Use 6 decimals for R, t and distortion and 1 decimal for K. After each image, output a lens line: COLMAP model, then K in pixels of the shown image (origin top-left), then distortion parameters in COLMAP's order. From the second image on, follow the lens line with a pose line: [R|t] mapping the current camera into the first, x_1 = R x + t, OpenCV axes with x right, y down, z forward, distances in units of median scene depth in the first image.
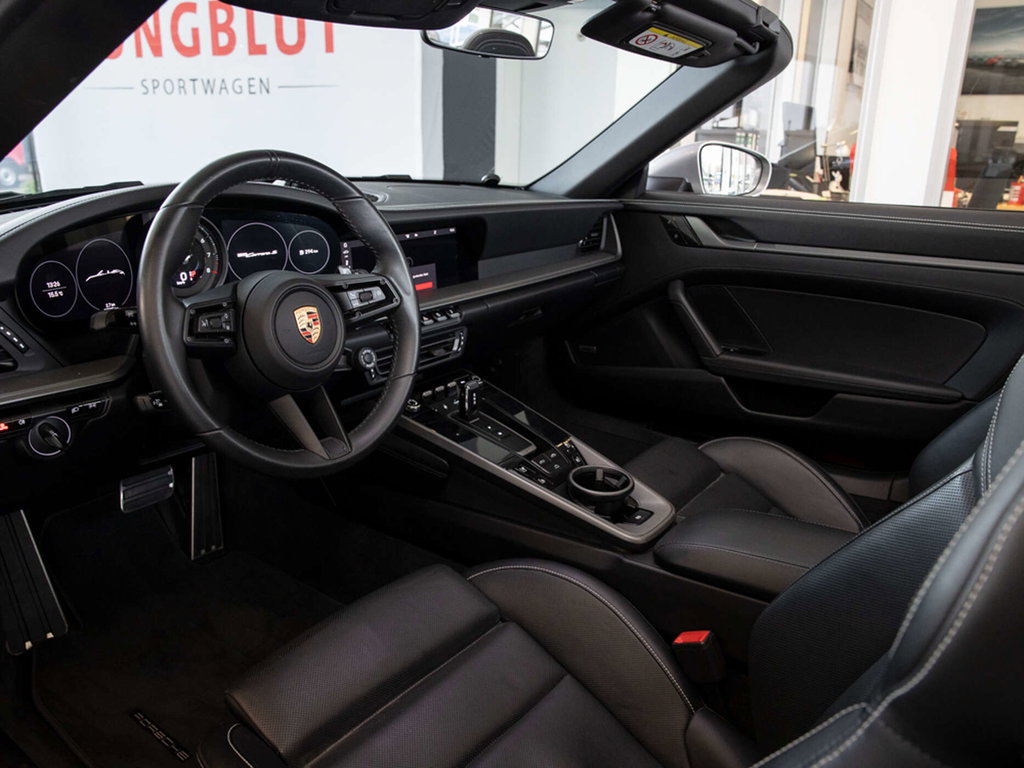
lens RADIAL K [[776.4, 0, 537.5], [0, 776.4, 384.0], [0, 0, 1]] dist [-0.043183, 0.006502]
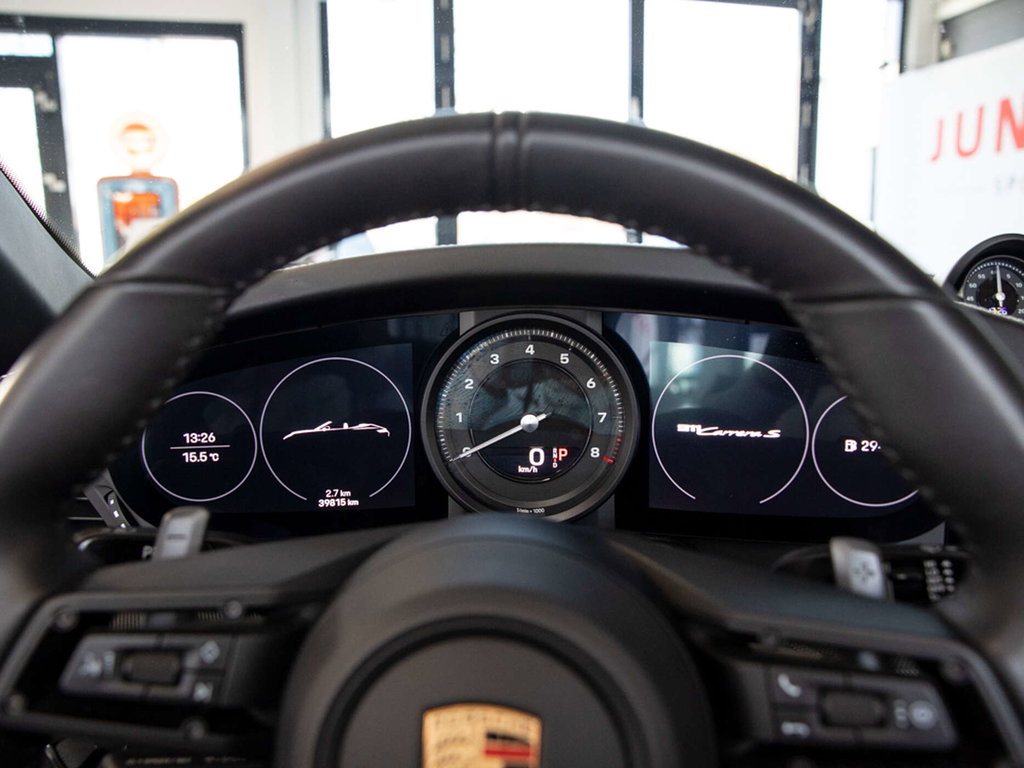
lens RADIAL K [[776.4, 0, 537.5], [0, 776.4, 384.0], [0, 0, 1]] dist [-0.043183, 0.006502]
pose [[0.510634, 0.119660, -0.851431, -0.085333], [-0.242726, 0.970051, -0.009241, -0.180511], [0.824826, 0.211383, 0.524385, 0.773100]]
